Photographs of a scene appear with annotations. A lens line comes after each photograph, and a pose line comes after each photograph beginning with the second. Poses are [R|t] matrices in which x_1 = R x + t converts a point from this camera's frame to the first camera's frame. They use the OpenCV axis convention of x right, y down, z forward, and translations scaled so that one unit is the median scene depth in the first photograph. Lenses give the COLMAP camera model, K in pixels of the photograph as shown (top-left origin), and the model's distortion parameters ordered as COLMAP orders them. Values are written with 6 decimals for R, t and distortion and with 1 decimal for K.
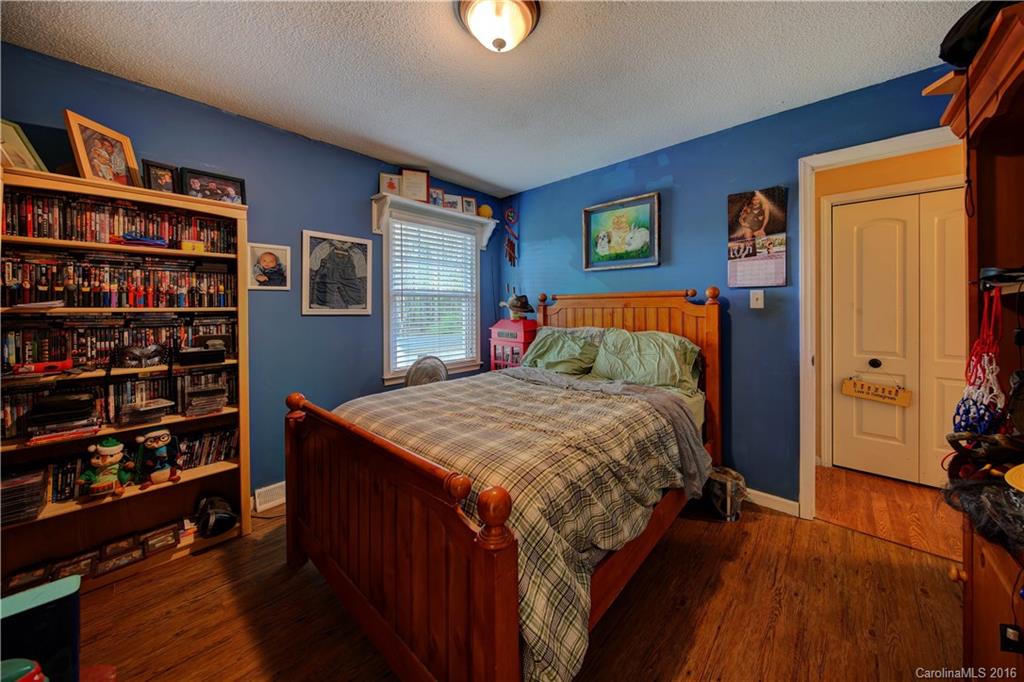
lens RADIAL K [[351.8, 0, 511.9], [0, 351.8, 305.7], [0, 0, 1]] dist [0.000054, -0.000102]
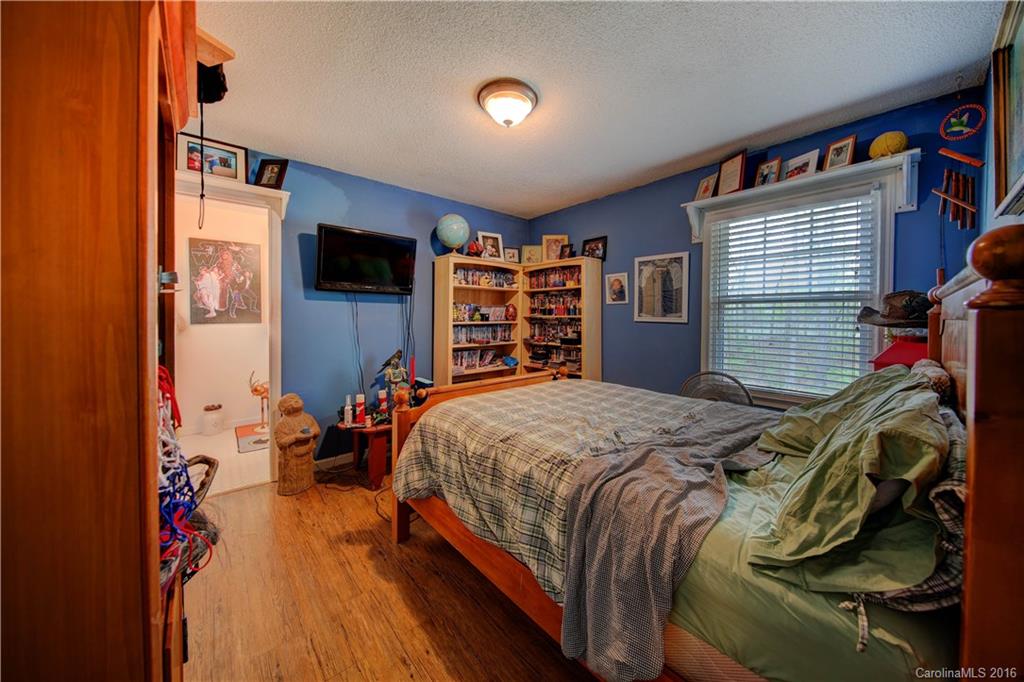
lens RADIAL K [[348.8, 0, 514.8], [0, 348.8, 318.9], [0, 0, 1]] dist [-0.000710, -0.000234]
pose [[-0.104617, 0.007666, -0.994483, 0.804428], [-0.001116, 0.999969, 0.007826, 0.006924], [0.994512, 0.001928, -0.104606, 0.704959]]
